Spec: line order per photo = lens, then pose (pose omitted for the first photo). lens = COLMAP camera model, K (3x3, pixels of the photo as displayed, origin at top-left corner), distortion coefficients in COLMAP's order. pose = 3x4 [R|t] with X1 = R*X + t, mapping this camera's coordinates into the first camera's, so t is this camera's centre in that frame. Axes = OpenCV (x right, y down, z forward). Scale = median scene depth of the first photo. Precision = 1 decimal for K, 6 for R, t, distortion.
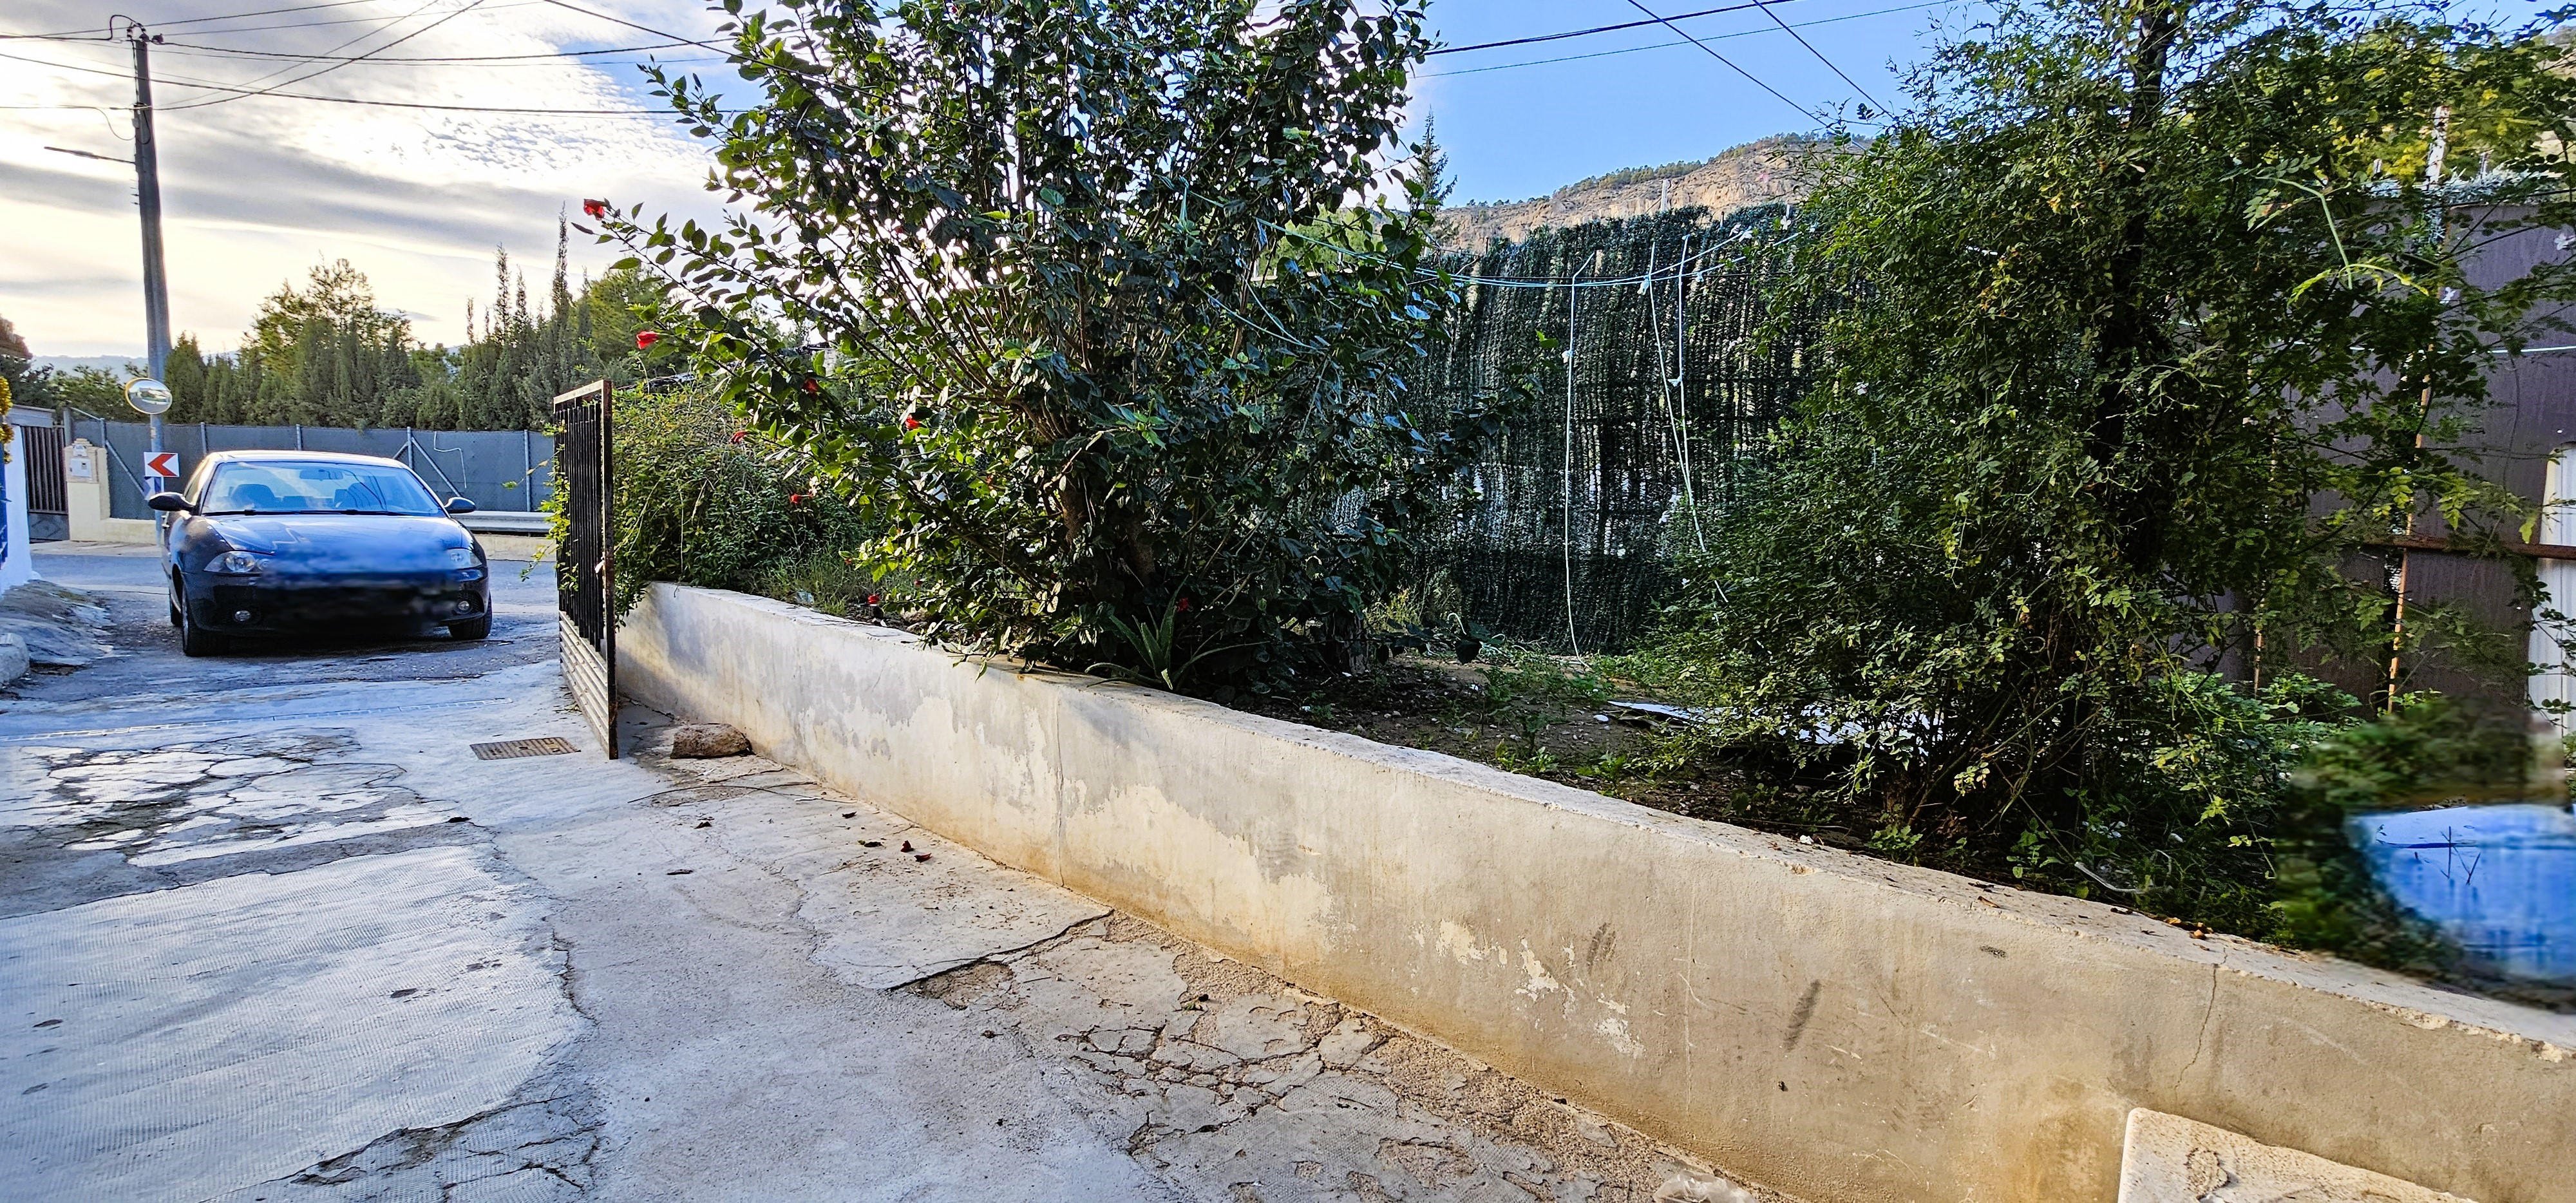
lens RADIAL K [[1044.9, 0, 1279.0], [0, 1044.9, 602.1], [0, 0, 1]] dist [-0.004627, 0.000477]
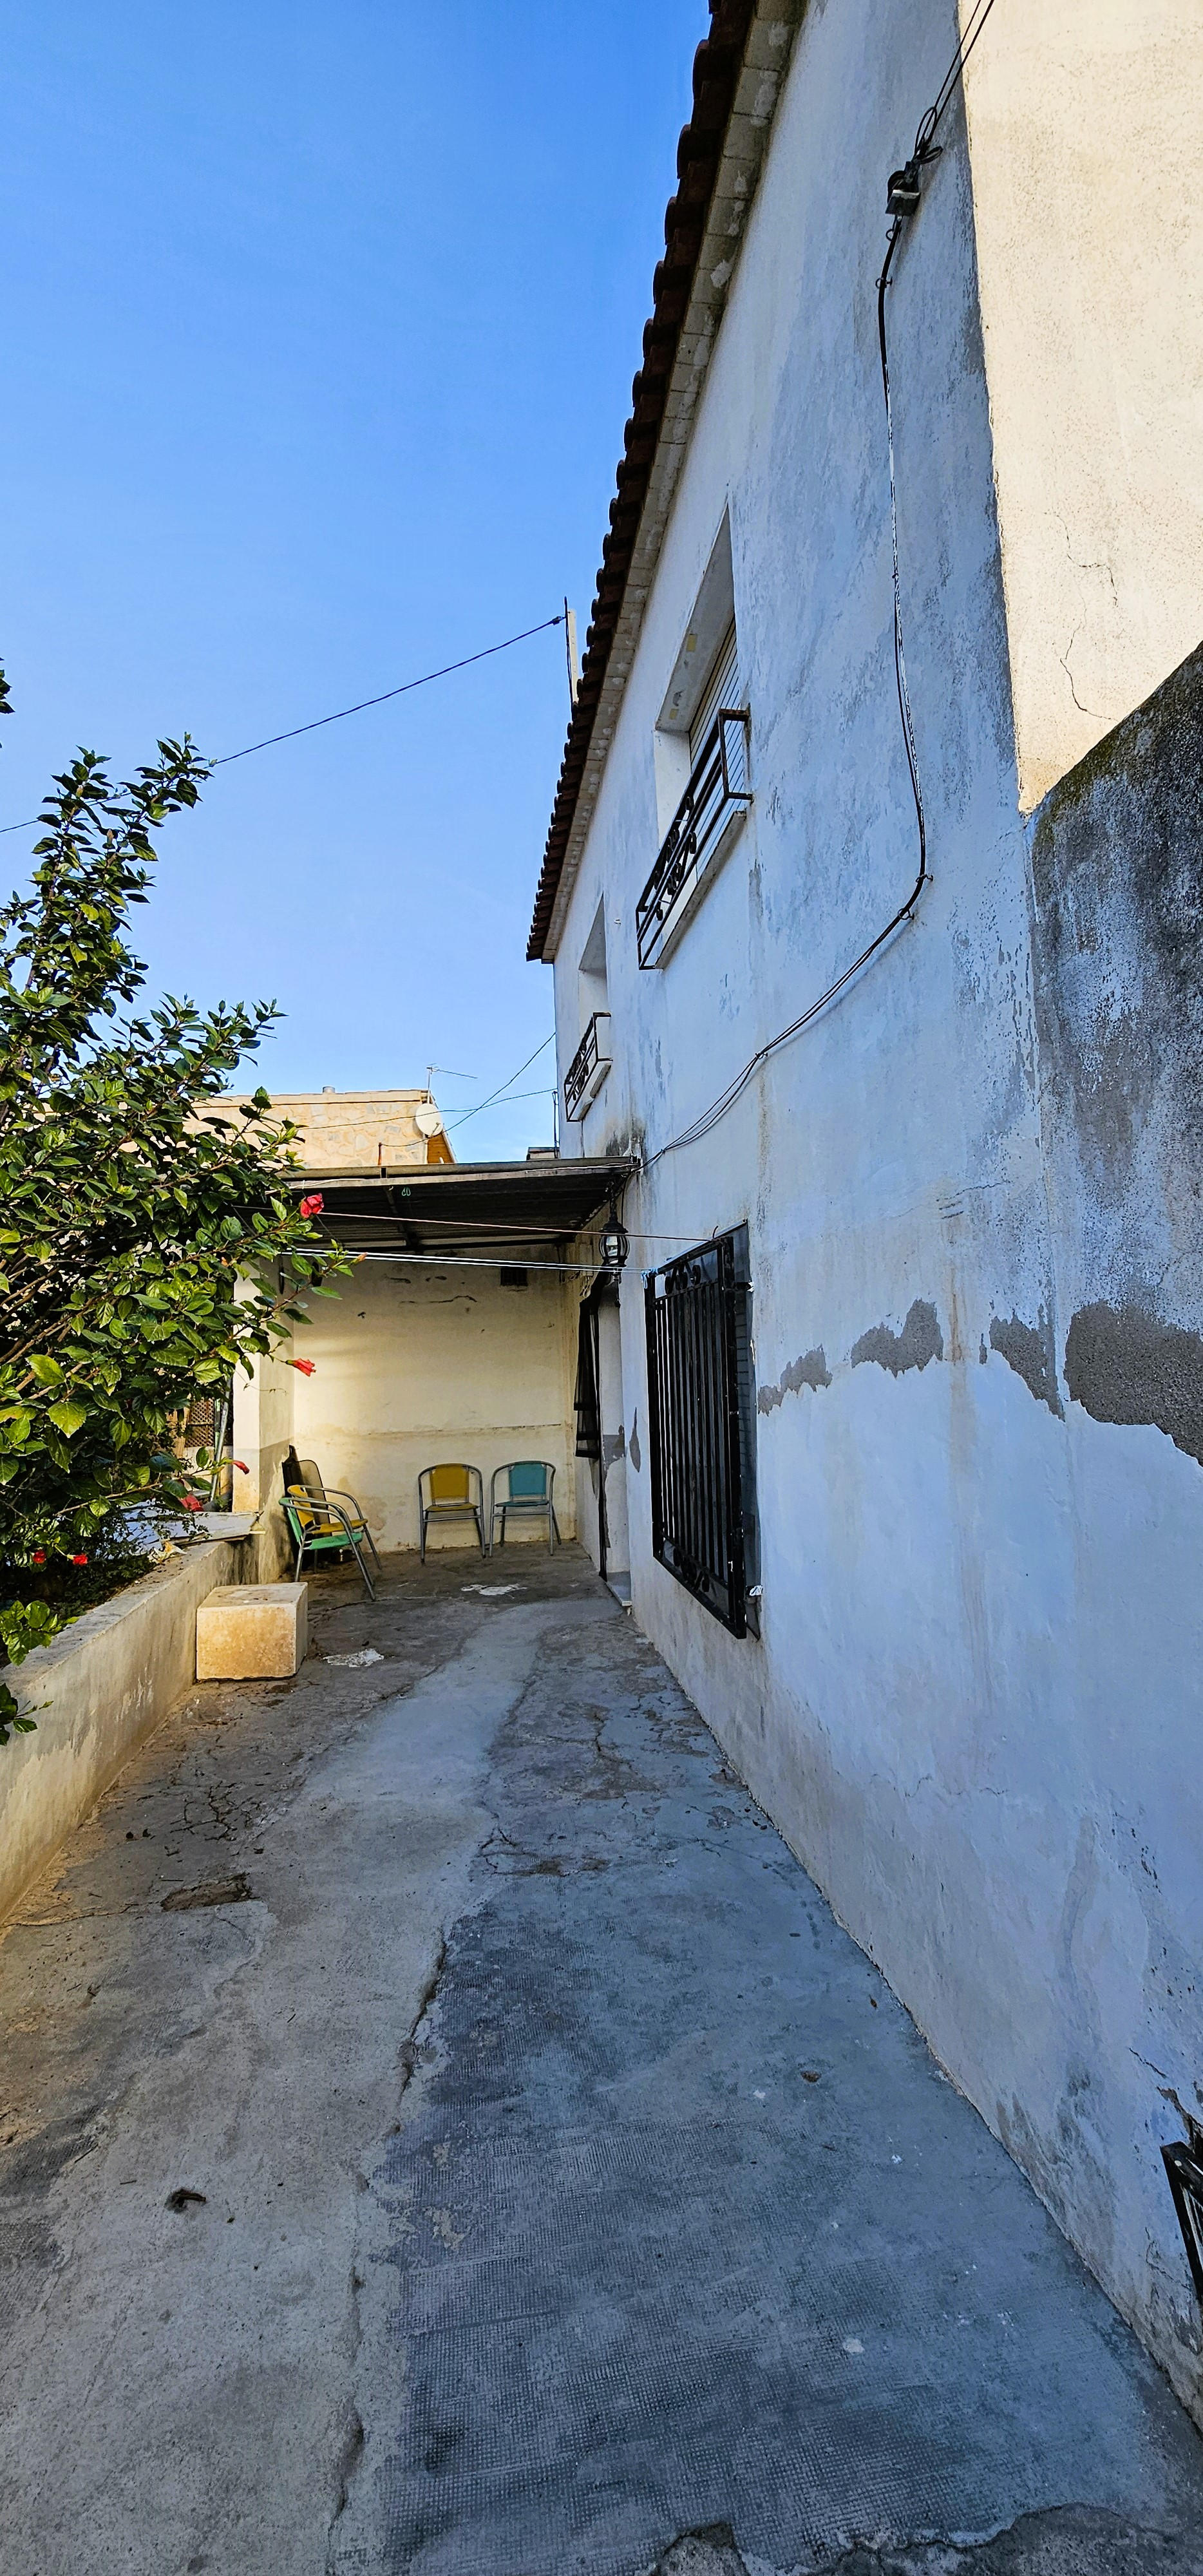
lens RADIAL K [[1044.9, 0, 592.0], [0, 1044.9, 1280.6], [0, 0, 1]] dist [-0.004627, 0.000477]
pose [[-0.760739, 0.043788, 0.647579, -1.642352], [0.063690, 0.997943, 0.007341, -0.372453], [-0.645925, 0.046829, -0.761963, 1.804368]]
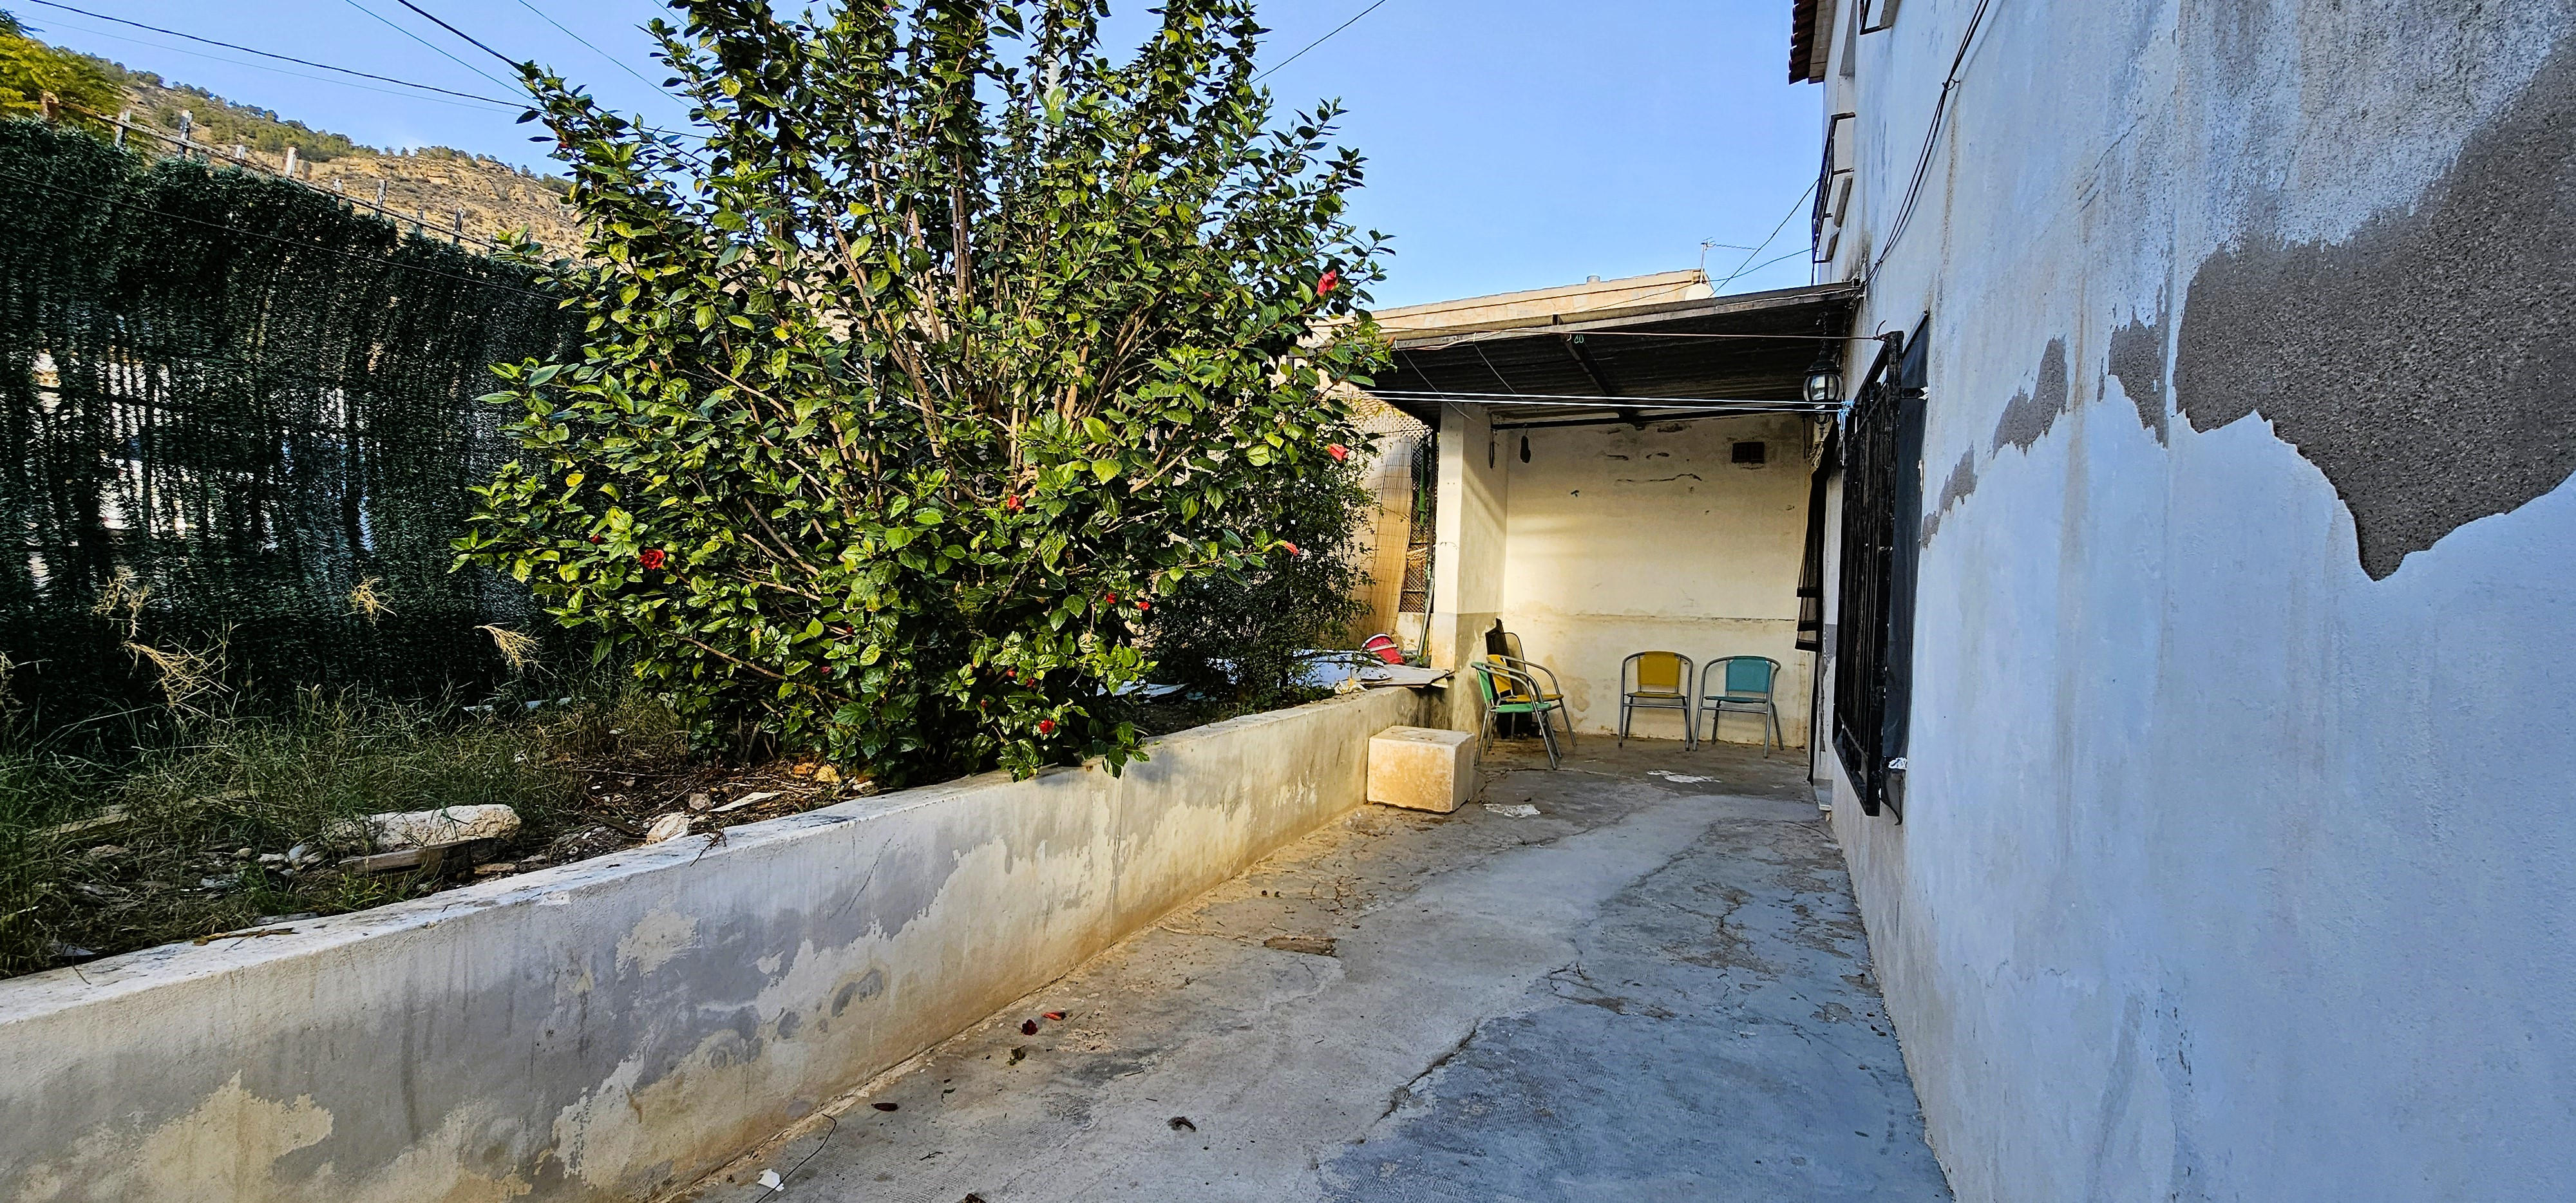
lens RADIAL K [[1044.9, 0, 1279.0], [0, 1044.9, 602.1], [0, 0, 1]] dist [-0.004627, 0.000477]
pose [[-0.303845, -0.061224, 0.950752, -1.776438], [0.046702, 0.995776, 0.079048, -0.224258], [-0.951576, 0.068421, -0.299703, 1.587873]]
